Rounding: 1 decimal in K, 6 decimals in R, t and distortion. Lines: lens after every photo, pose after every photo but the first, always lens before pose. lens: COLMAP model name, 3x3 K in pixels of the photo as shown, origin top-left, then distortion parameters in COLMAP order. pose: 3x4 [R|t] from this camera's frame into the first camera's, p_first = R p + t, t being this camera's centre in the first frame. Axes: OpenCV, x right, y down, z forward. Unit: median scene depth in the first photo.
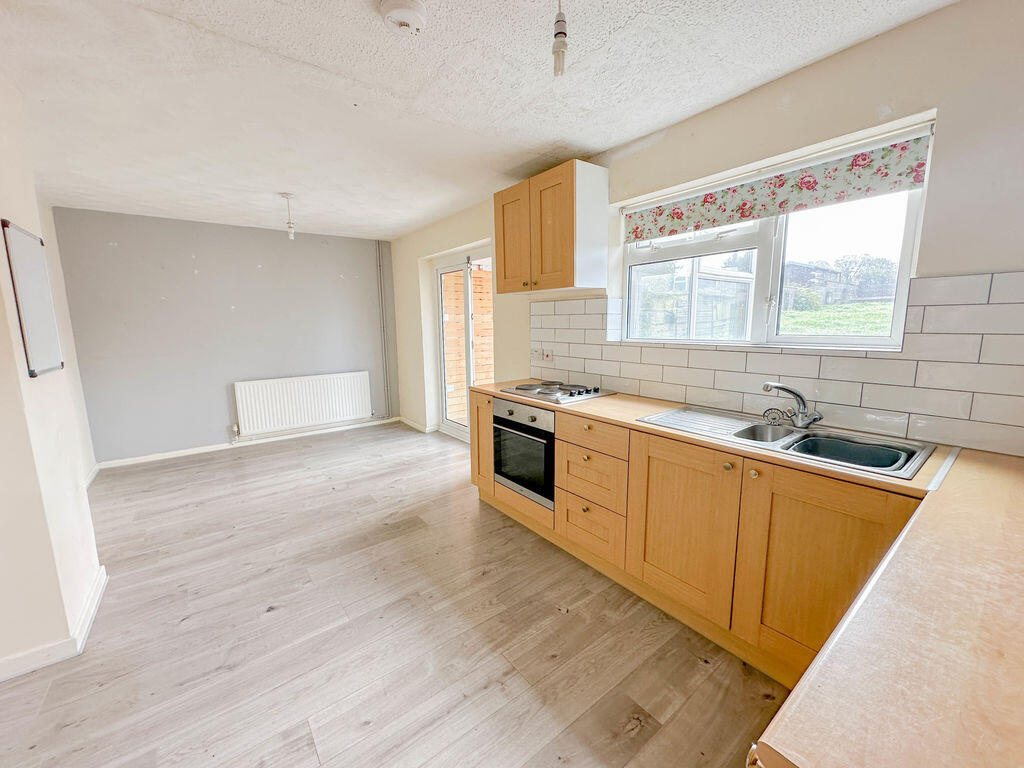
lens RADIAL K [[407.1, 0, 510.9], [0, 407.1, 382.9], [0, 0, 1]] dist [-0.000914, 0.000026]
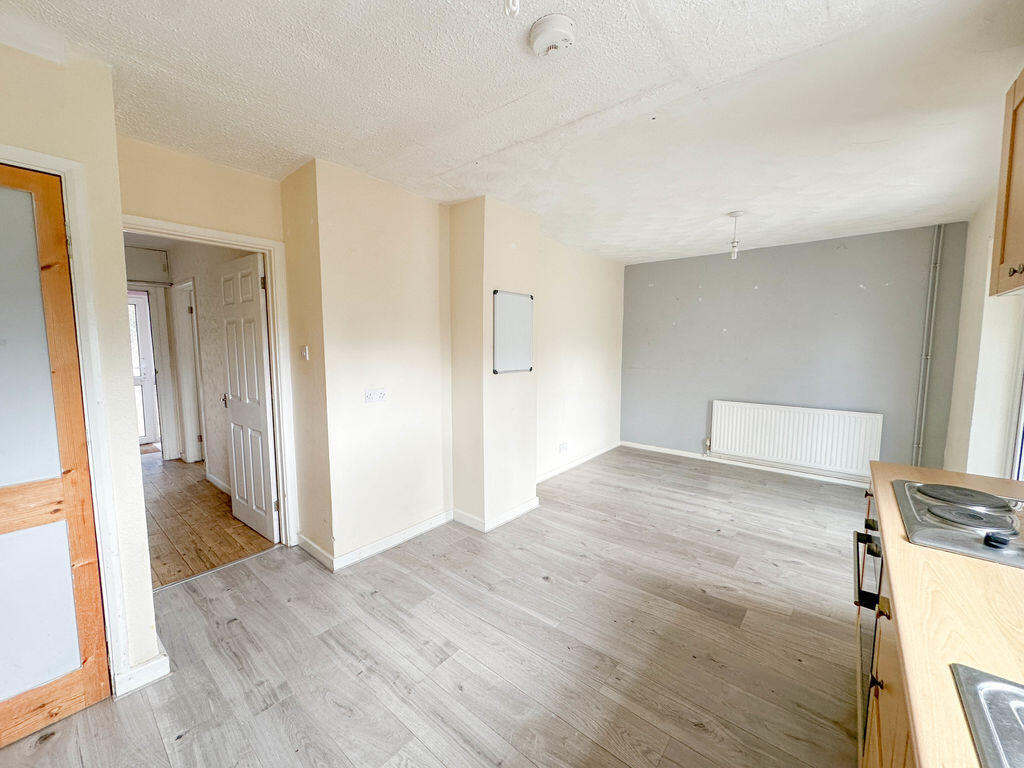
lens RADIAL K [[407.1, 0, 510.9], [0, 407.1, 382.9], [0, 0, 1]] dist [-0.000914, 0.000026]
pose [[0.216736, 0.107938, -0.970245, 0.349796], [-0.151871, 0.985496, 0.075710, -0.069150], [0.964345, 0.130943, 0.229985, 0.366097]]
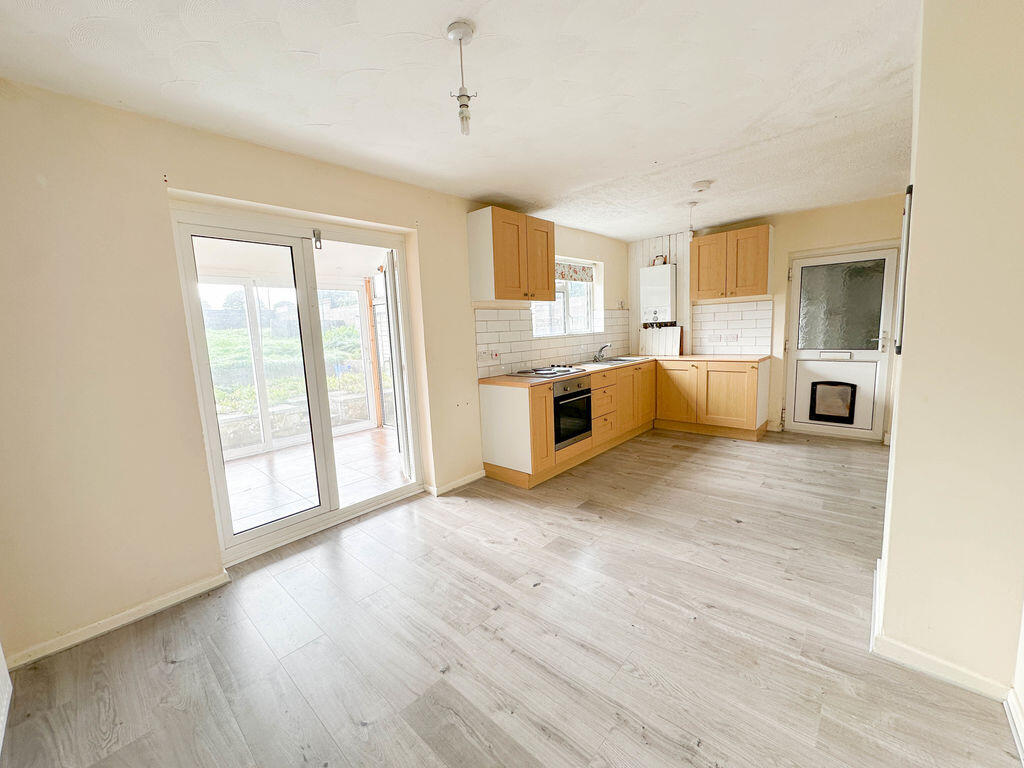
lens RADIAL K [[407.1, 0, 510.9], [0, 407.1, 382.9], [0, 0, 1]] dist [-0.000914, 0.000026]
pose [[-0.175745, -0.110019, 0.978269, -1.180252], [0.196497, 0.969818, 0.144369, -0.162542], [-0.964626, 0.217599, -0.148823, 1.248803]]
